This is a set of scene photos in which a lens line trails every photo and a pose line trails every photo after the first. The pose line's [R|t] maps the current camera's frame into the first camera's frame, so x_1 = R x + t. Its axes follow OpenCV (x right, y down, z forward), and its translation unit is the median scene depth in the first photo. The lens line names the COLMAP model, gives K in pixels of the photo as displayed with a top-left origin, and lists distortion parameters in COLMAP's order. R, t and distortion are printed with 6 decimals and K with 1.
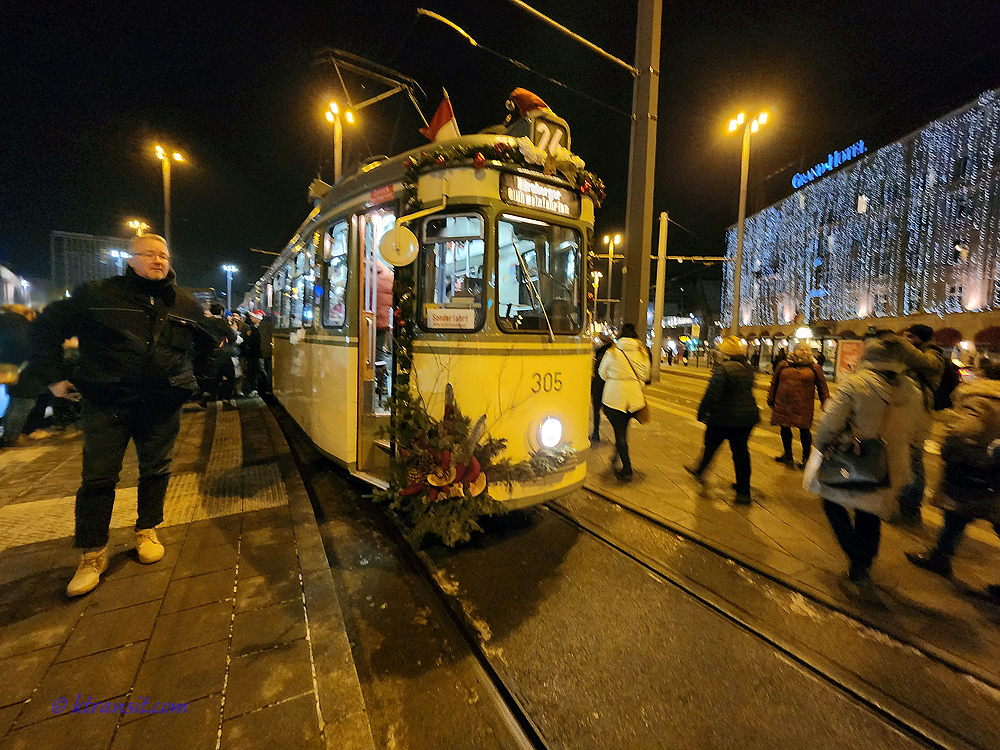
lens RADIAL K [[417.4, 0, 493.5], [0, 417.4, 370.6], [0, 0, 1]] dist [0.004917, 0.000864]
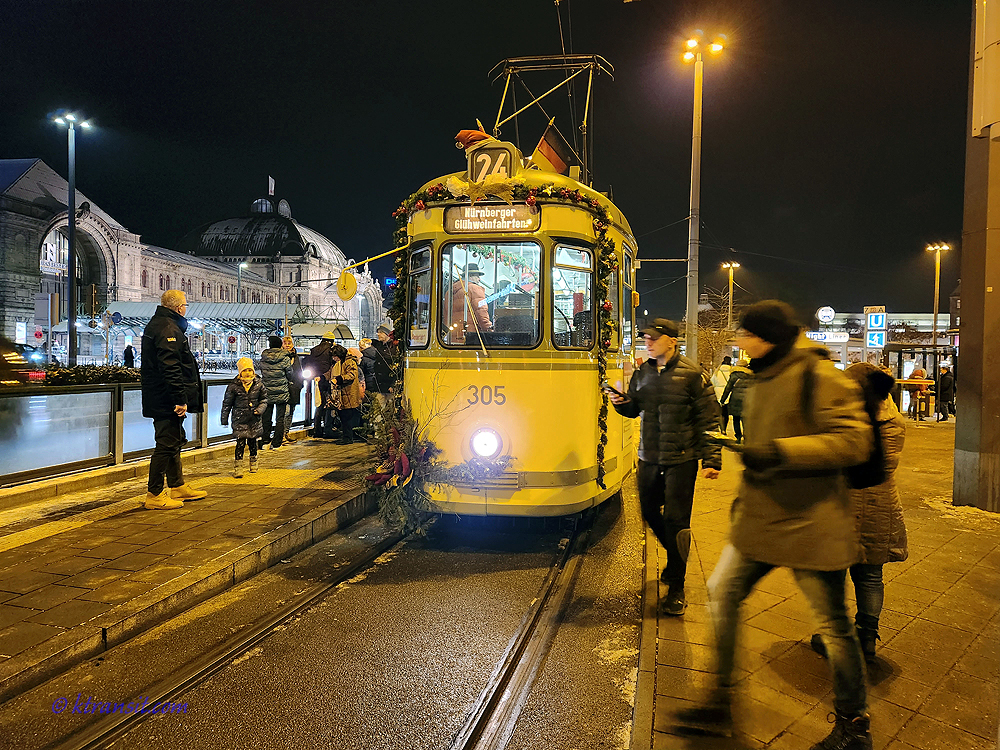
lens RADIAL K [[677.5, 0, 500.7], [0, 677.5, 377.6], [0, 0, 1]] dist [0.074630, 0.000733]
pose [[0.726290, 0.005776, -0.687364, 1.226451], [-0.051546, 0.997607, -0.046082, 0.056233], [0.685453, 0.068900, 0.724850, -0.184163]]
